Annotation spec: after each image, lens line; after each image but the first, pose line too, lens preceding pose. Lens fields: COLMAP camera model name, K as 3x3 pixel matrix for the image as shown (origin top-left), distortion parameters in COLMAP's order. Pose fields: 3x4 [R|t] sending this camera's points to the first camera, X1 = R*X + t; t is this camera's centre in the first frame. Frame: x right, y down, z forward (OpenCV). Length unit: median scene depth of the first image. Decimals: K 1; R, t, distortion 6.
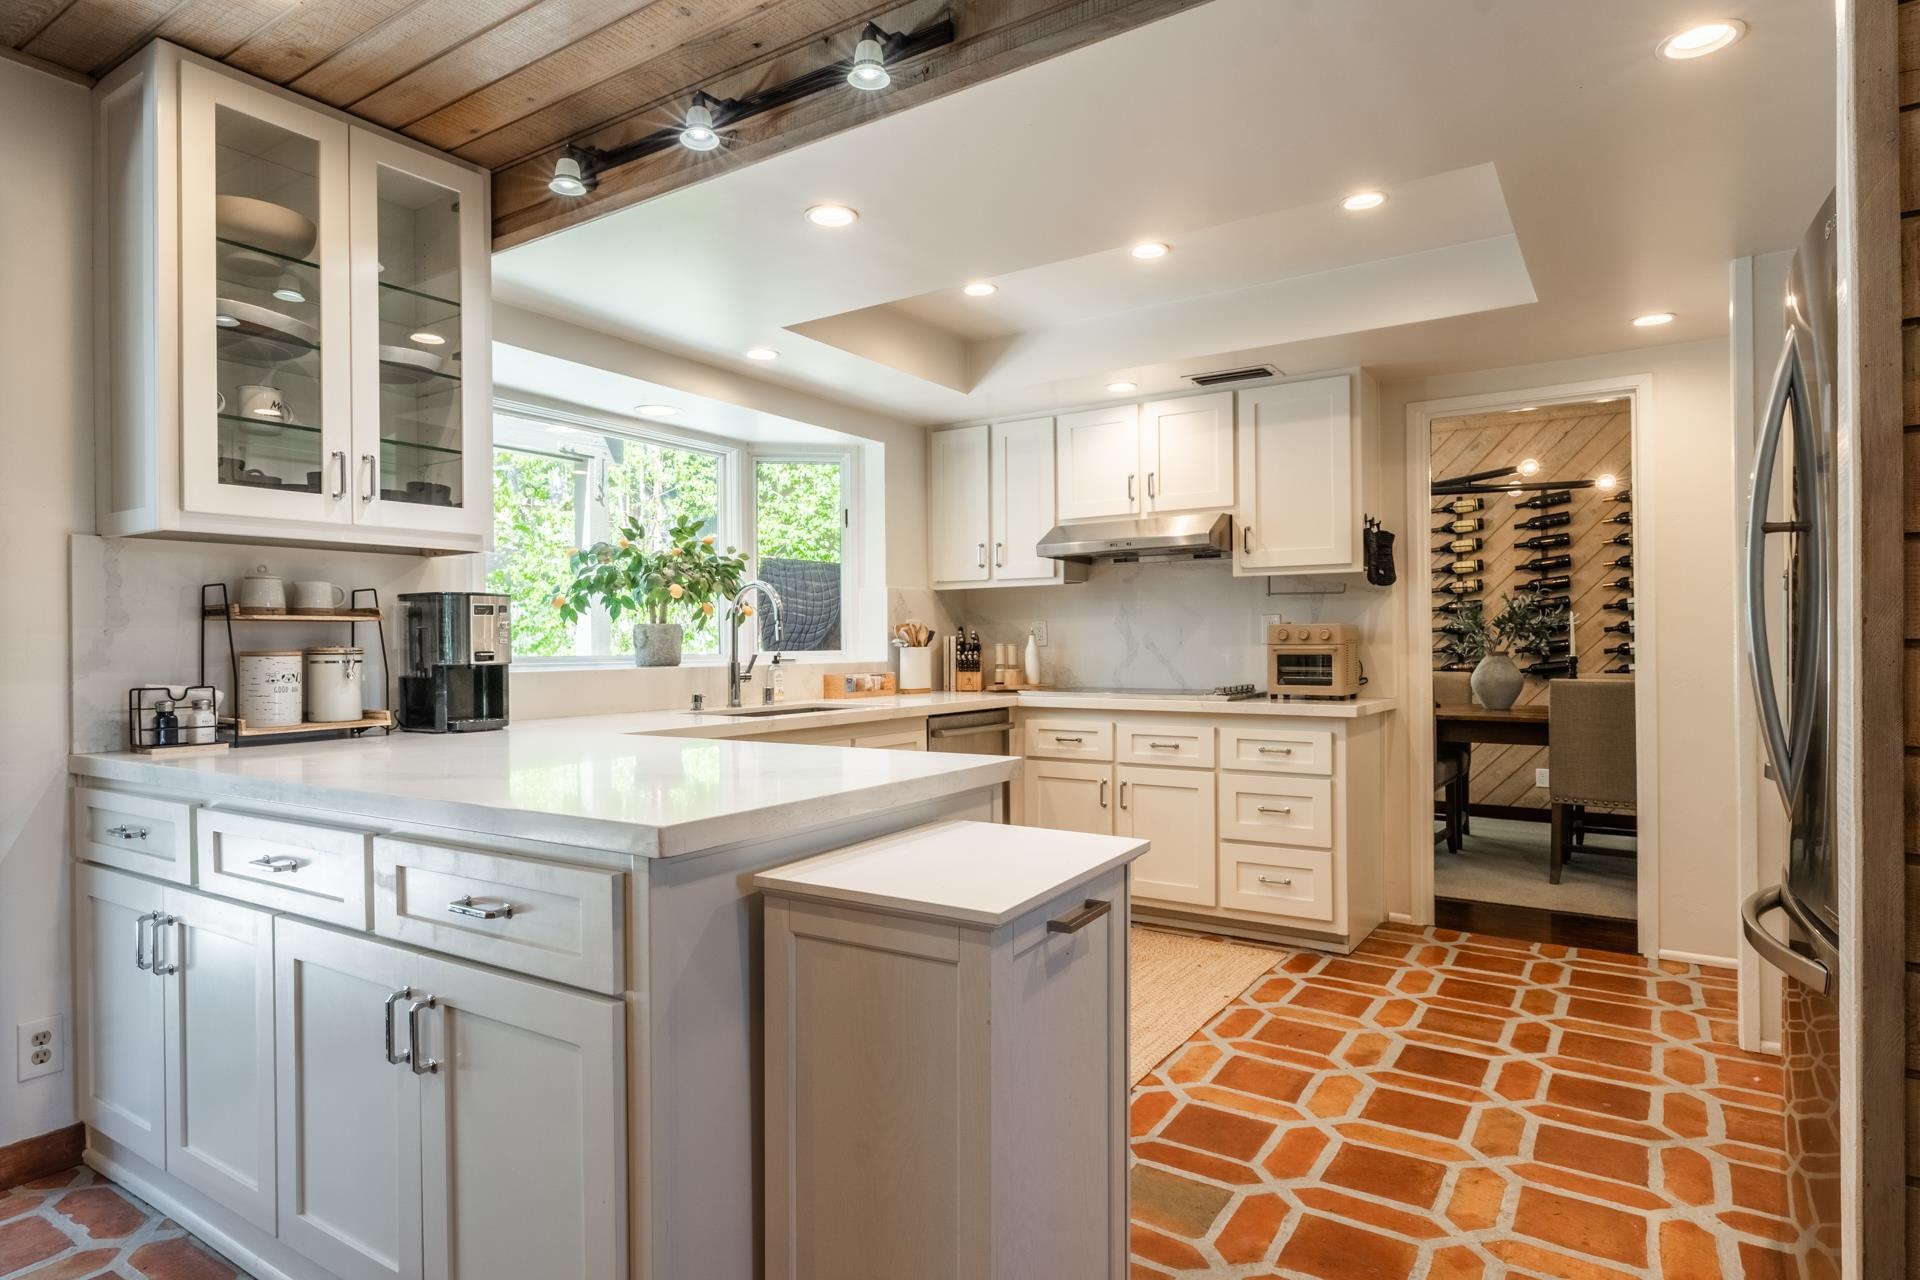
lens RADIAL K [[1046.4, 0, 973.7], [0, 1046.4, 637.2], [0, 0, 1]] dist [0.005396, 0.000277]
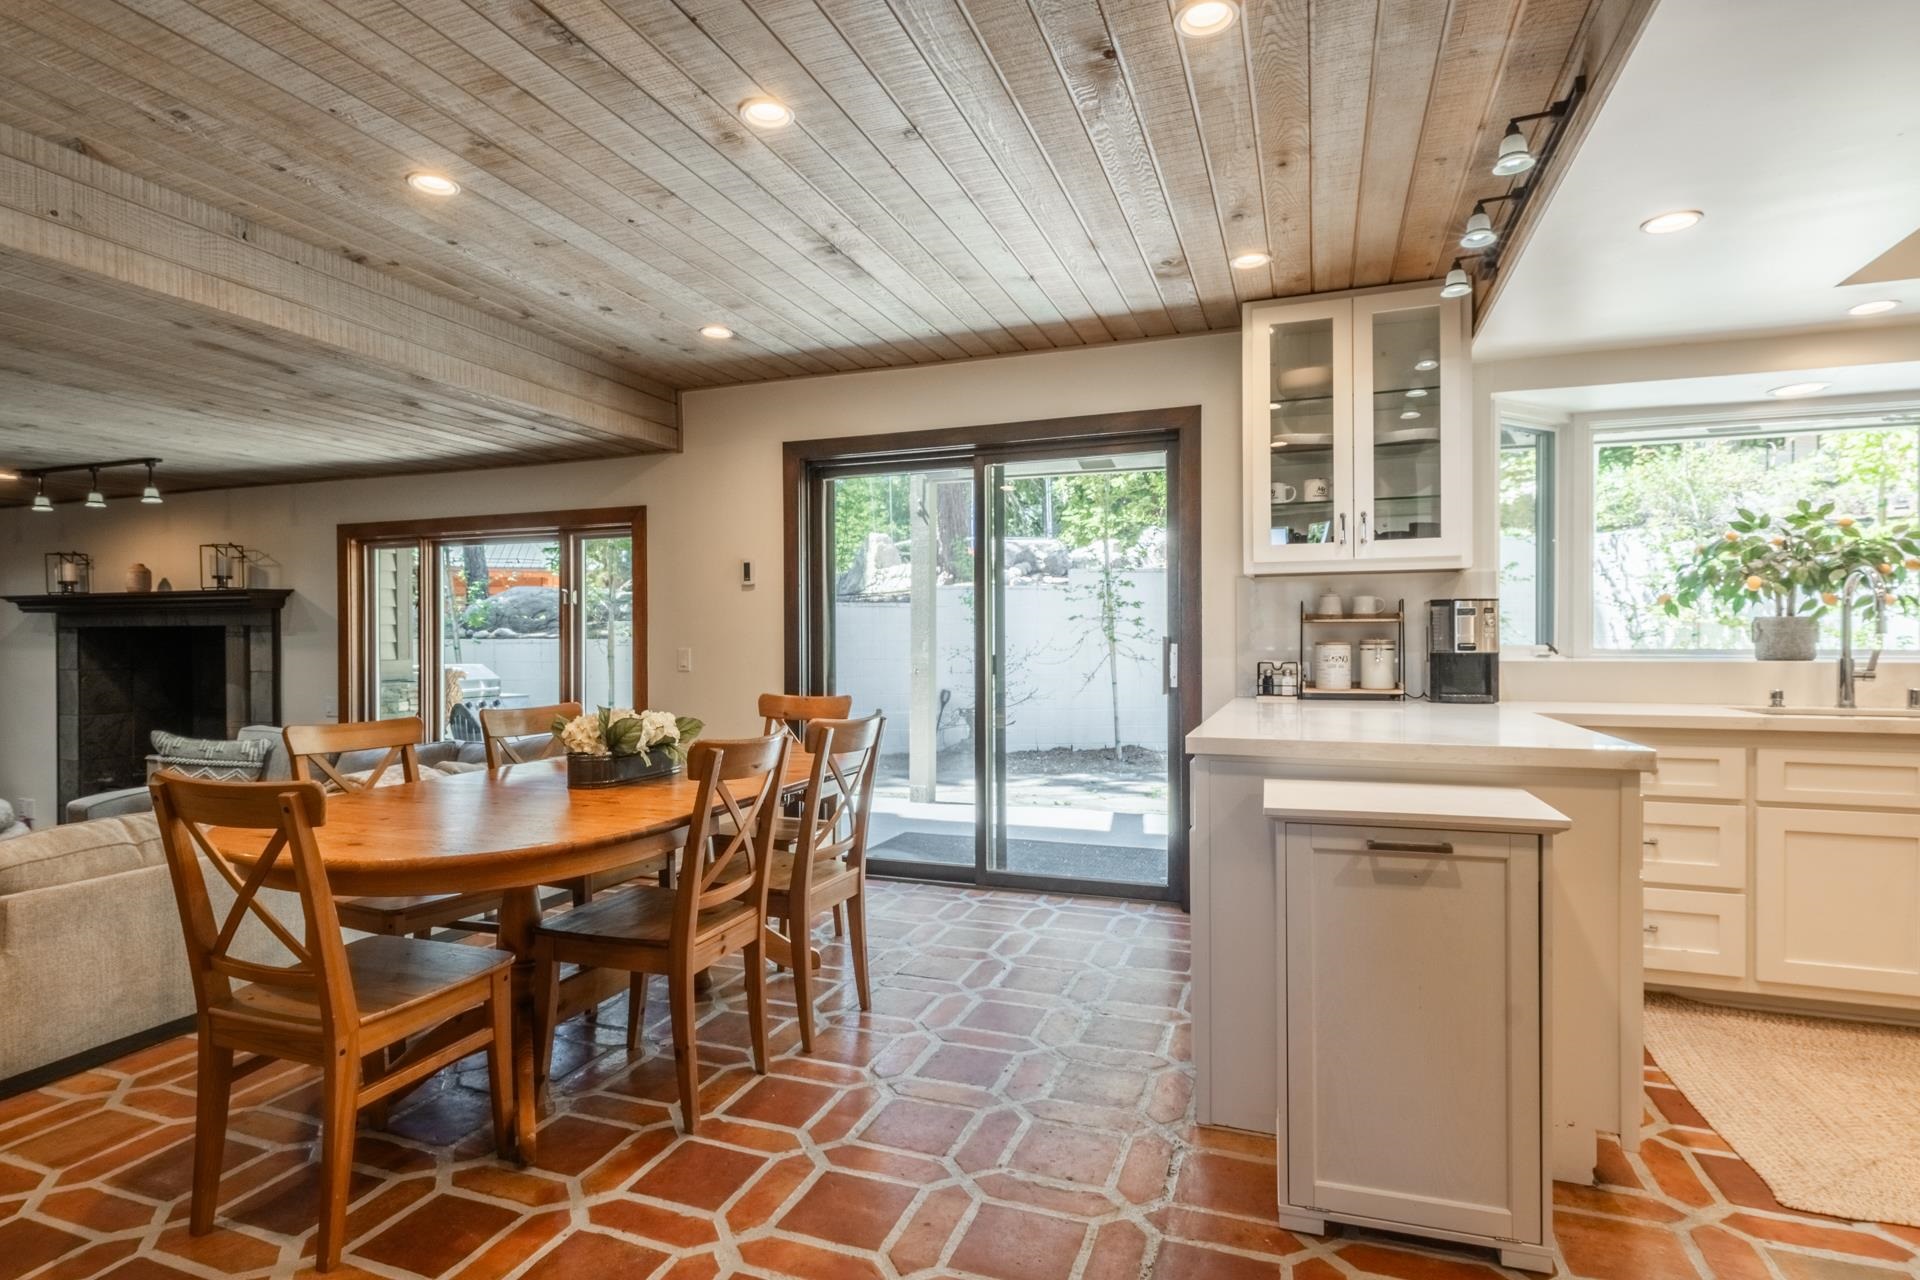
lens RADIAL K [[990.0, 0, 962.6], [0, 990.0, 645.4], [0, 0, 1]] dist [-0.002488, -0.000433]
pose [[0.238314, 0.006367, -0.971167, 0.432615], [0.005912, 0.999950, 0.008007, 0.002068], [0.971170, -0.007650, 0.238264, 0.067076]]
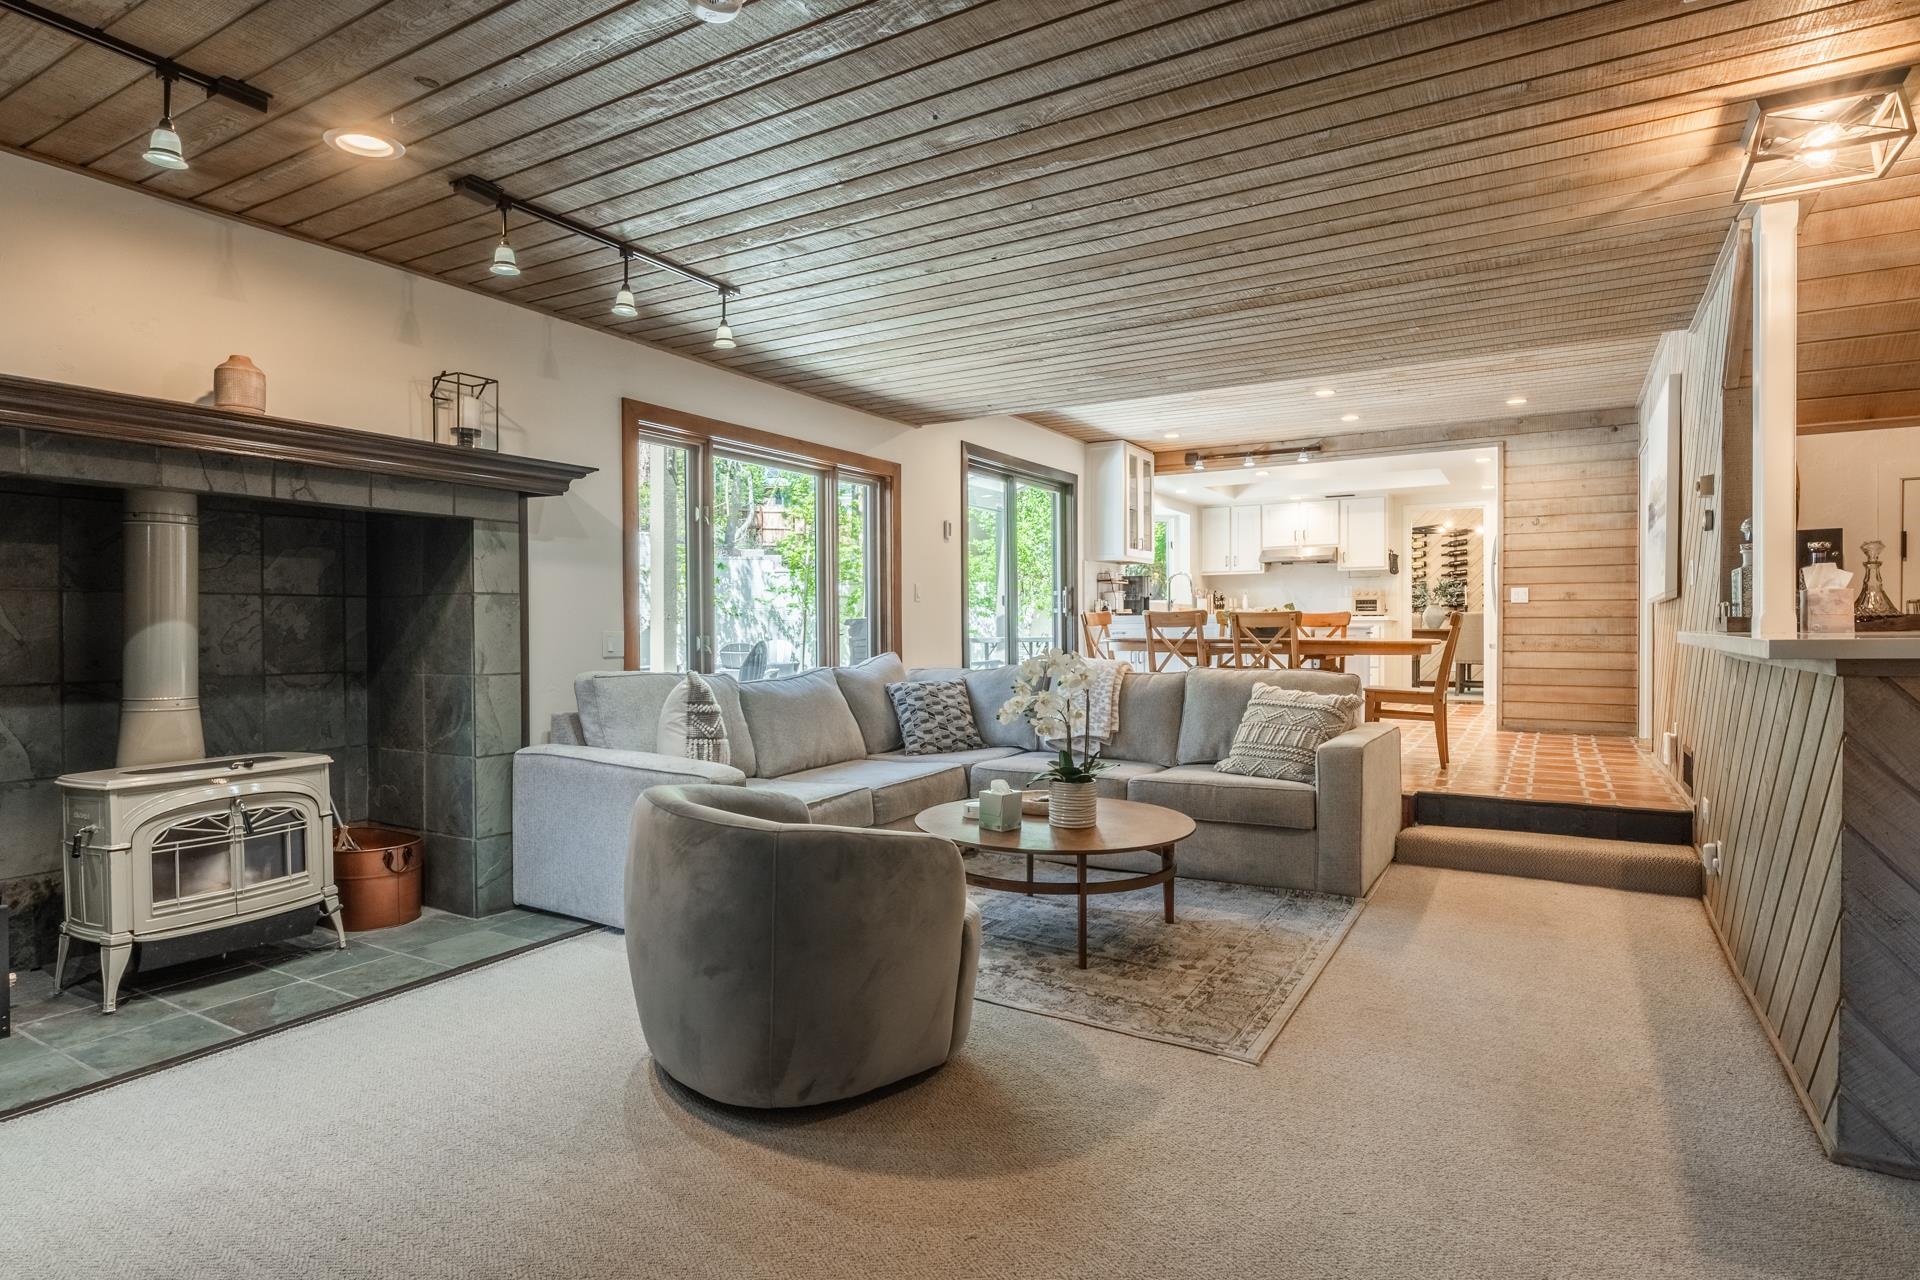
lens RADIAL K [[1046.4, 0, 947.0], [0, 1046.4, 634.9], [0, 0, 1]] dist [0.005396, 0.000277]
pose [[0.999094, 0.002870, 0.042461, -0.916533], [-0.003448, 0.999902, 0.013547, 0.077231], [-0.042418, -0.013682, 0.999006, -1.722891]]
